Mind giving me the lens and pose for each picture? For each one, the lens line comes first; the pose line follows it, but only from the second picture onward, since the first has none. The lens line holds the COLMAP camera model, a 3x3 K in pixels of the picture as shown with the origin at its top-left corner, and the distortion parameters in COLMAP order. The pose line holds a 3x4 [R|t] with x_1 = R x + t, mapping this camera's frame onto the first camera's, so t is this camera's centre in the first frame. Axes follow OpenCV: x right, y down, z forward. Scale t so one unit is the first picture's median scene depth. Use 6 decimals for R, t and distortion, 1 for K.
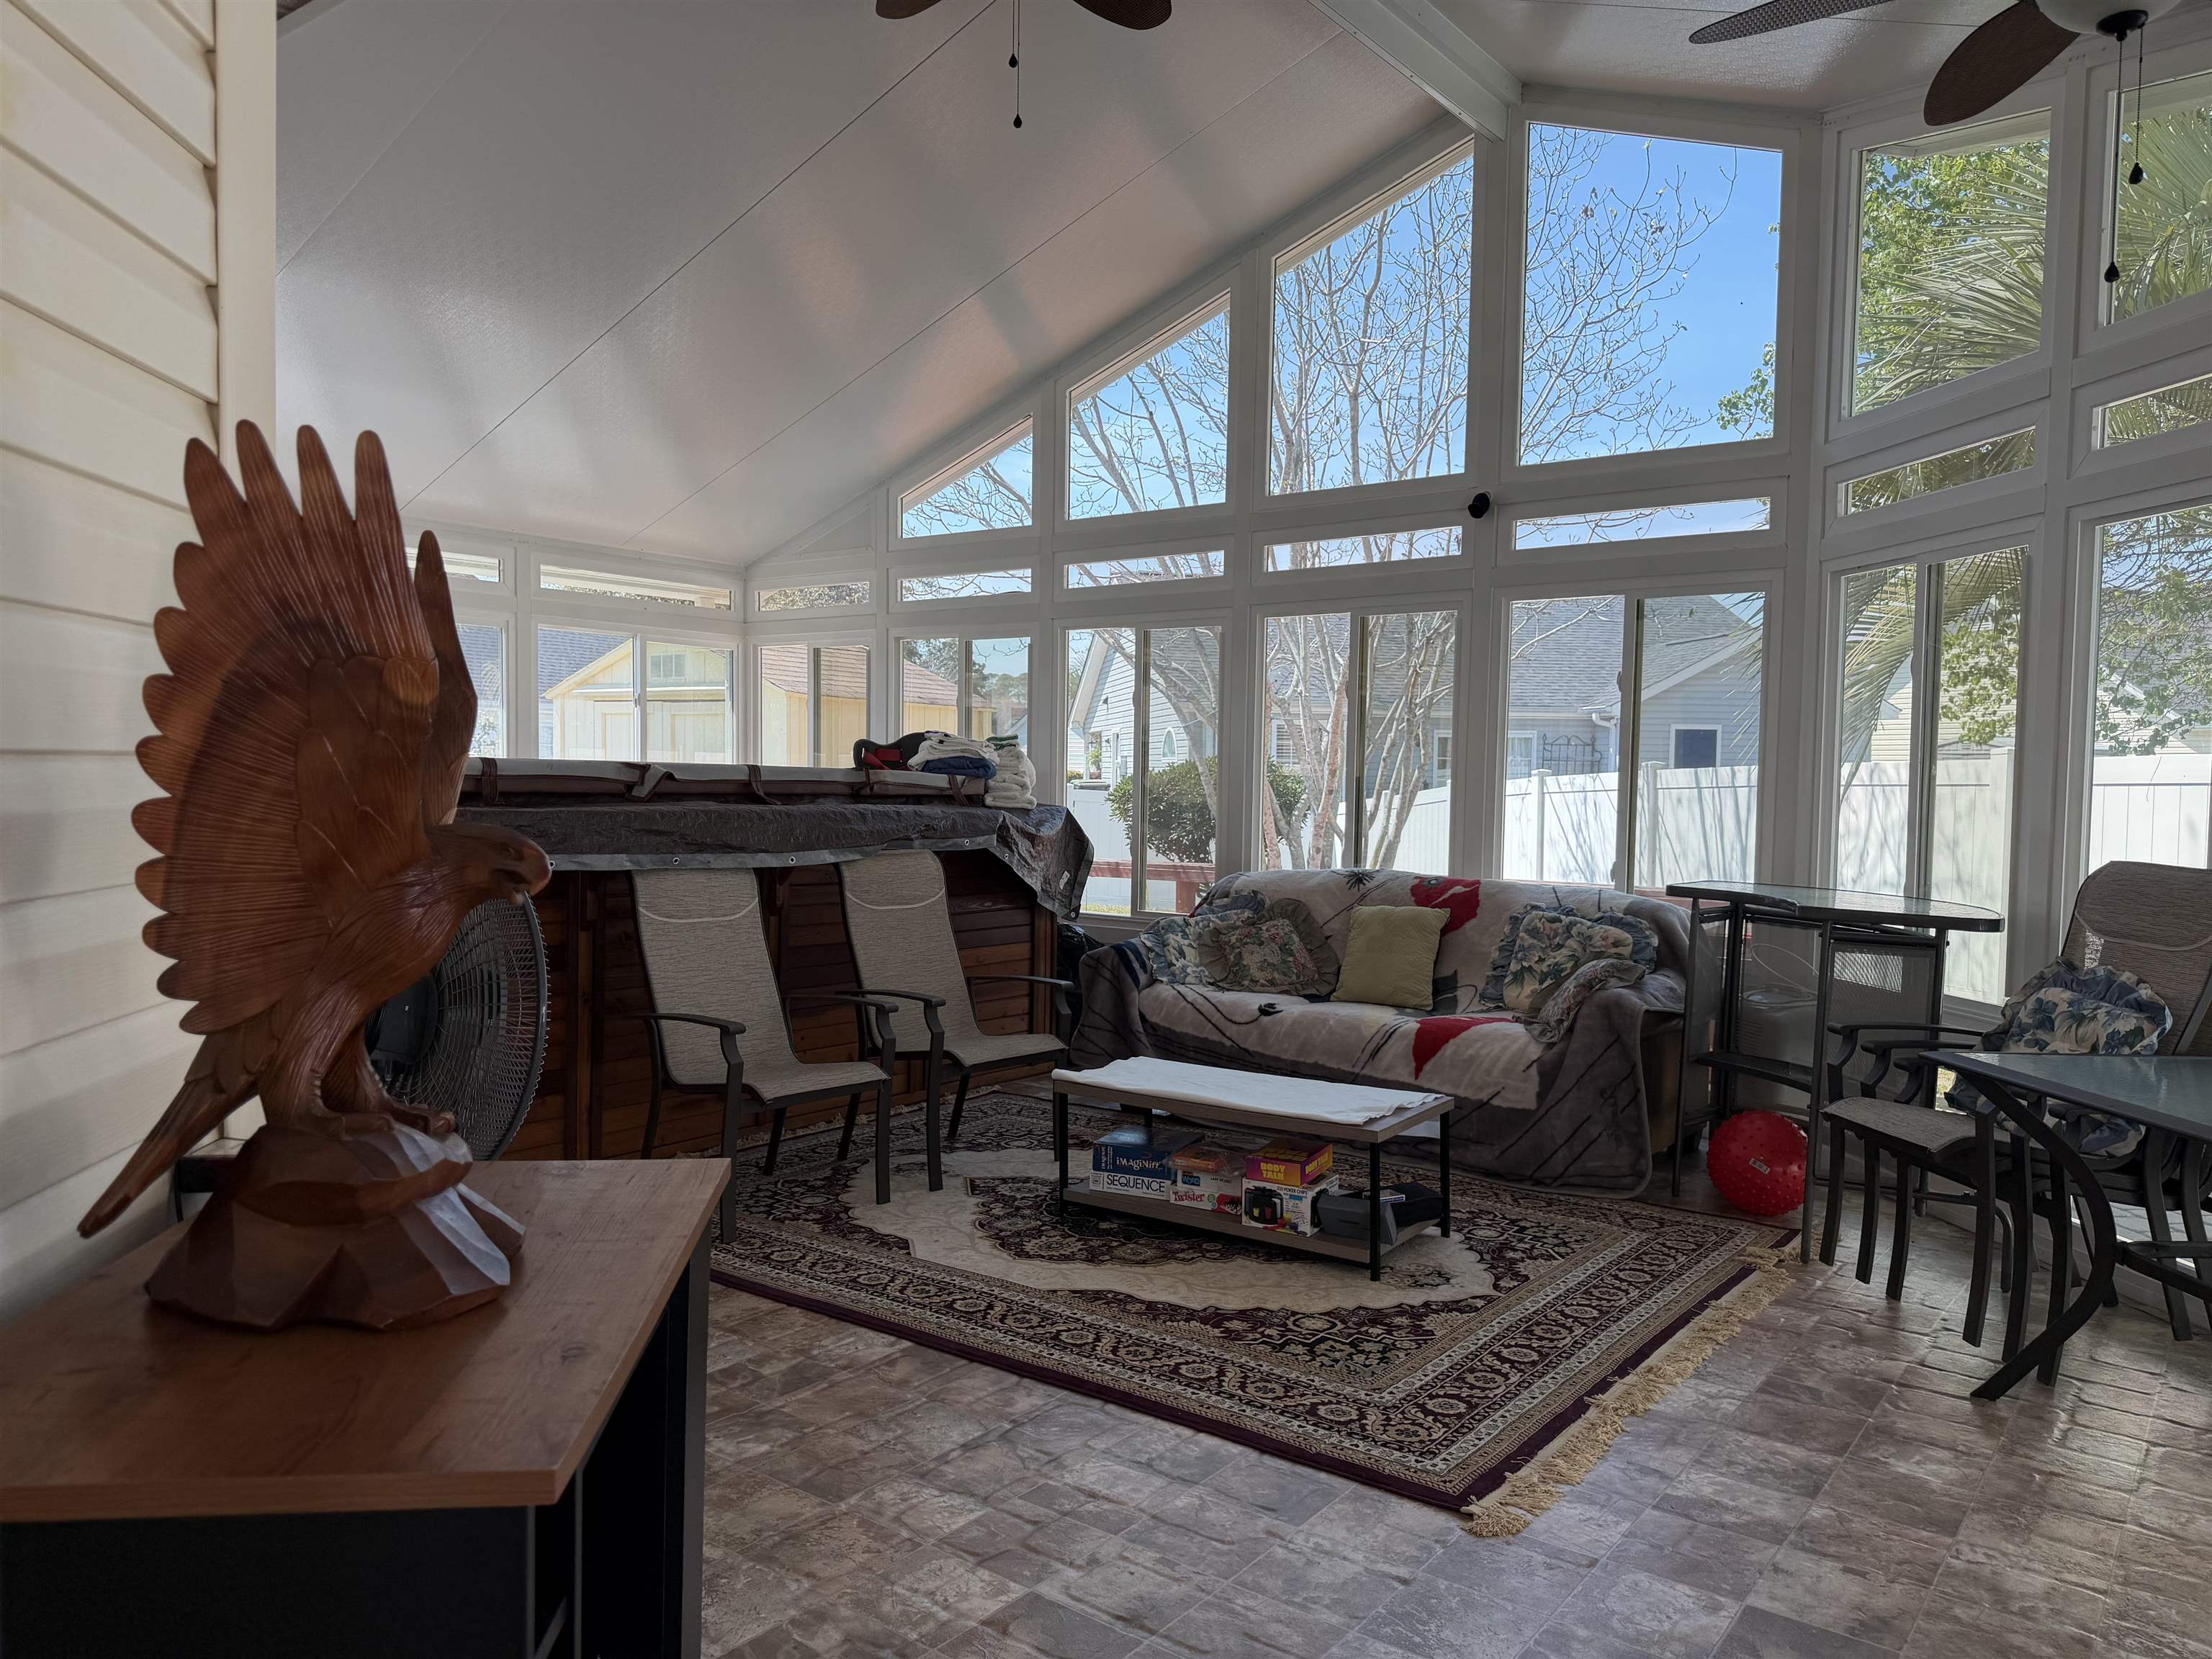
lens RADIAL K [[1576.1, 0, 1067.4], [0, 1576.1, 847.2], [0, 0, 1]] dist [0.009822, -0.013121]
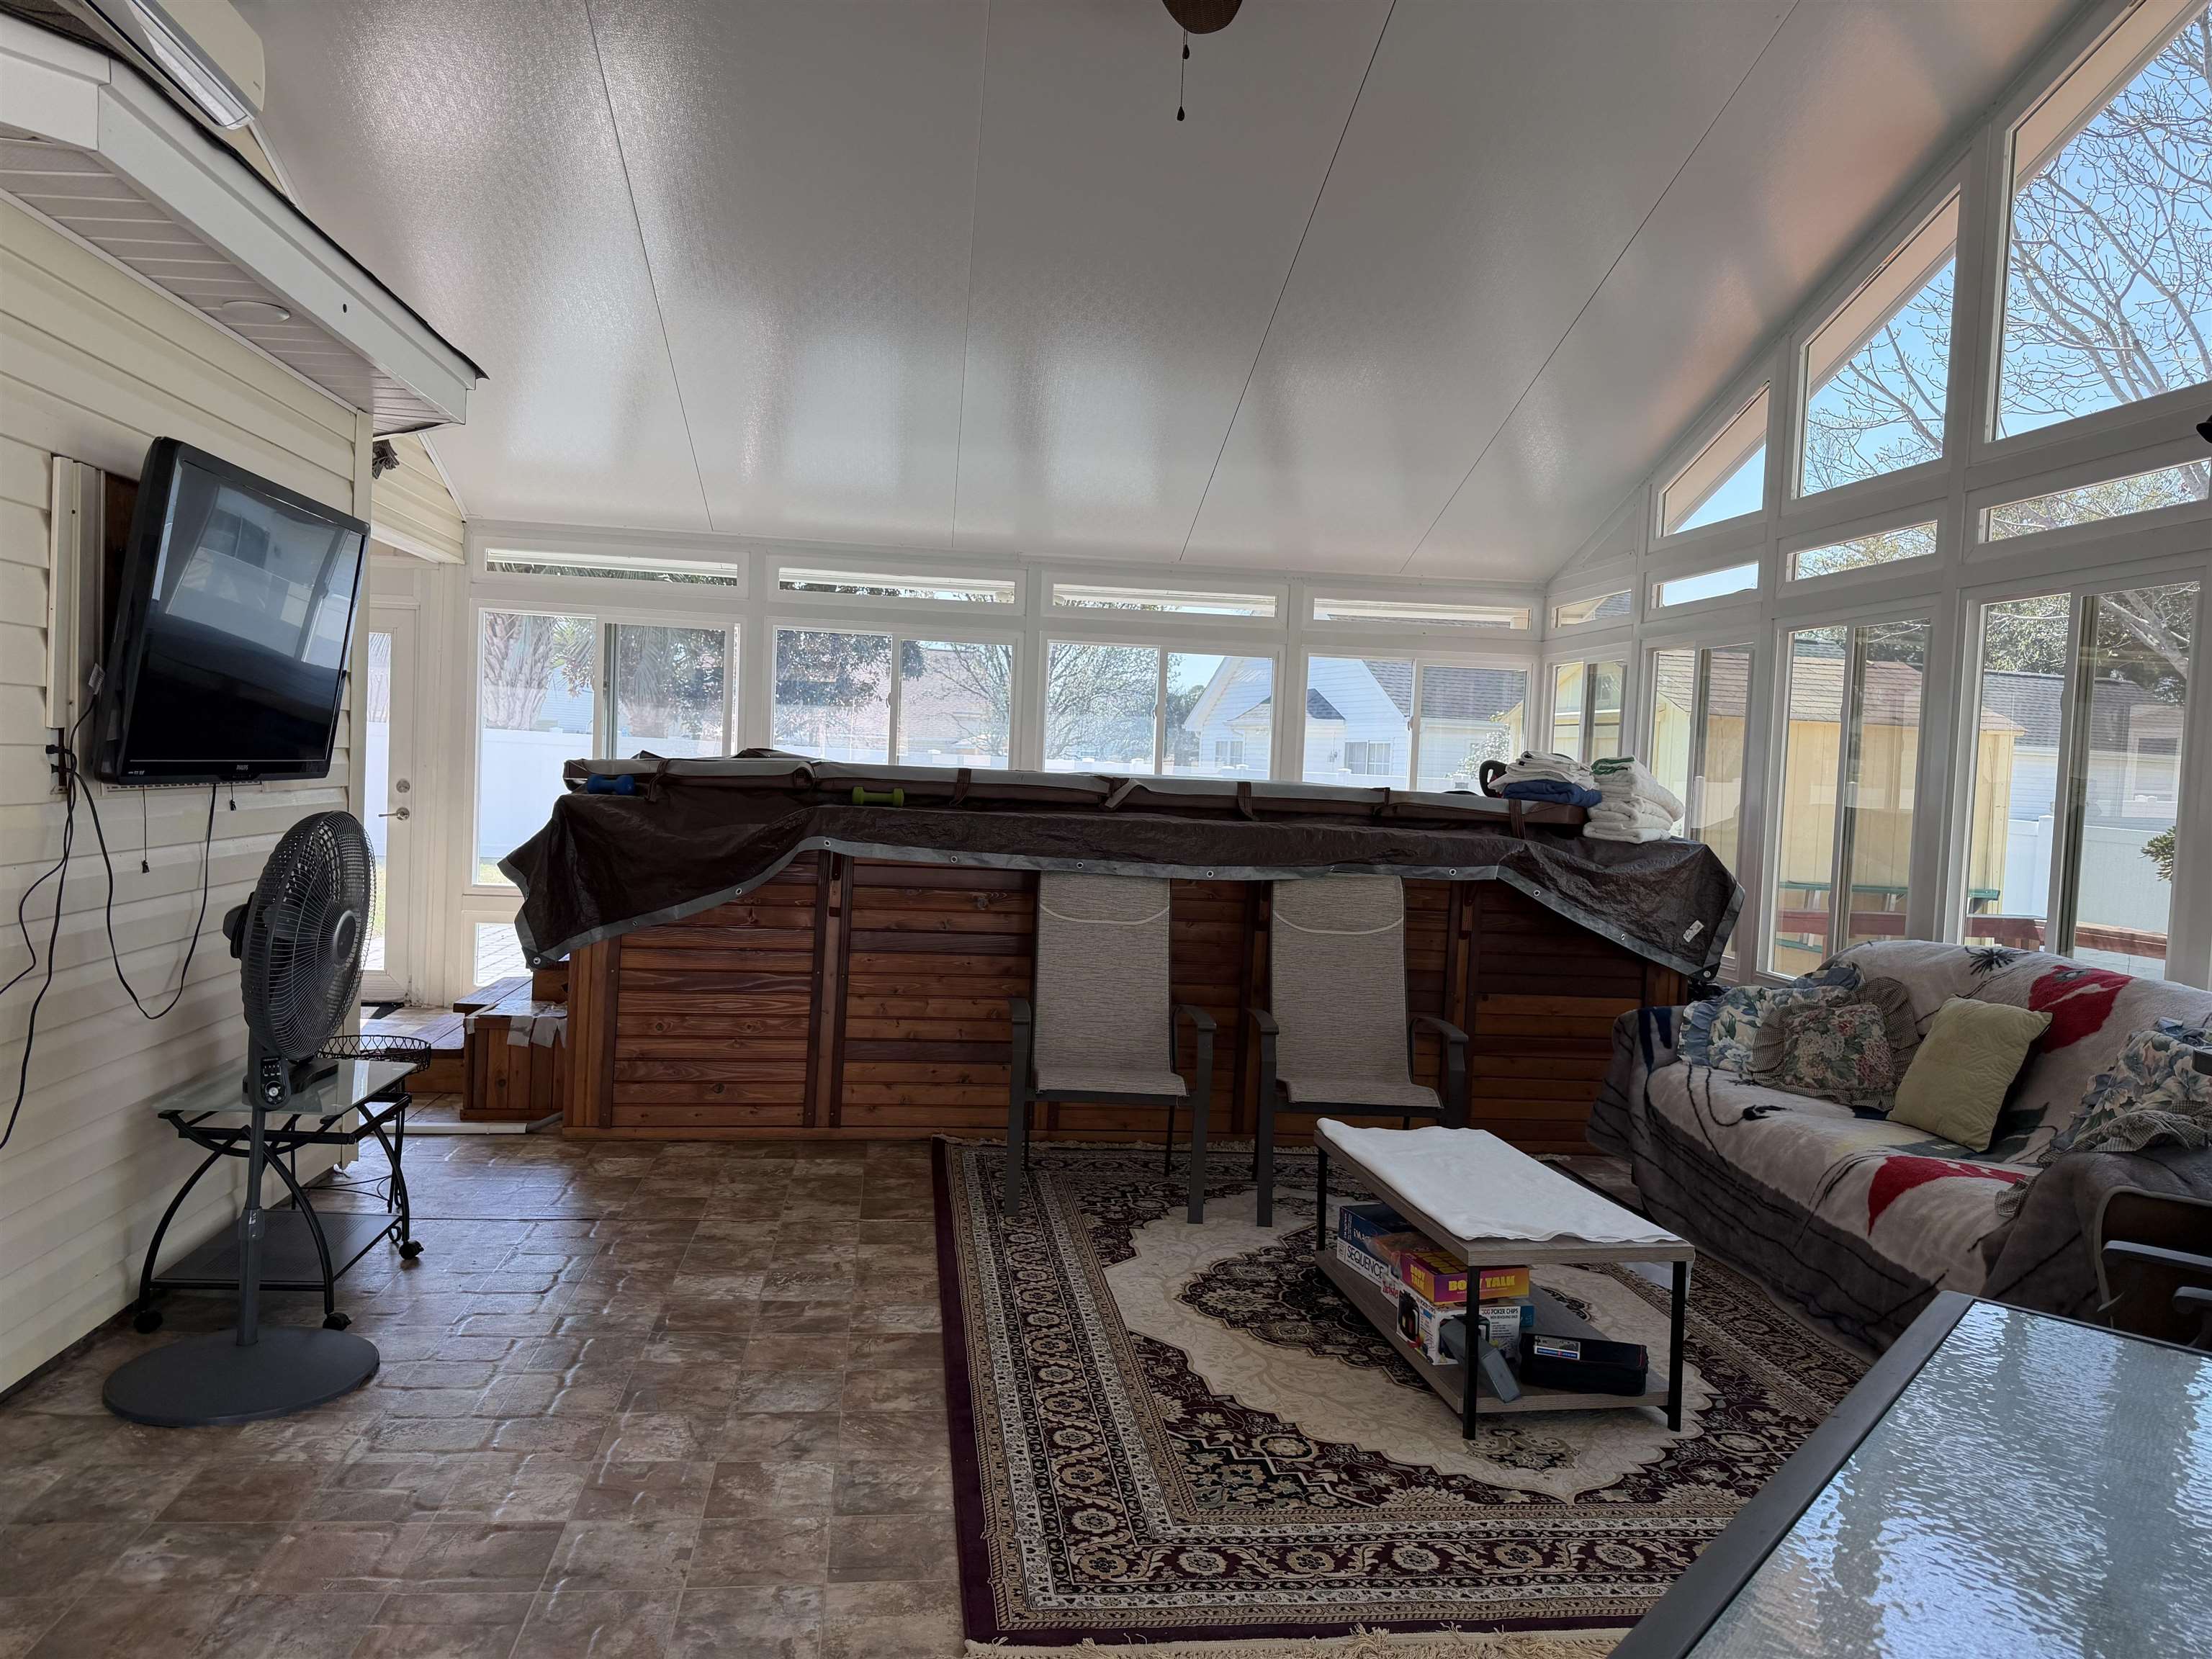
lens RADIAL K [[1576.1, 0, 1045.2], [0, 1576.1, 829.5], [0, 0, 1]] dist [0.009822, -0.013121]
pose [[0.689073, 0.043742, -0.723371, 0.439128], [-0.066893, 0.997754, -0.003388, -0.009027], [0.721598, 0.050723, 0.690451, 0.208876]]
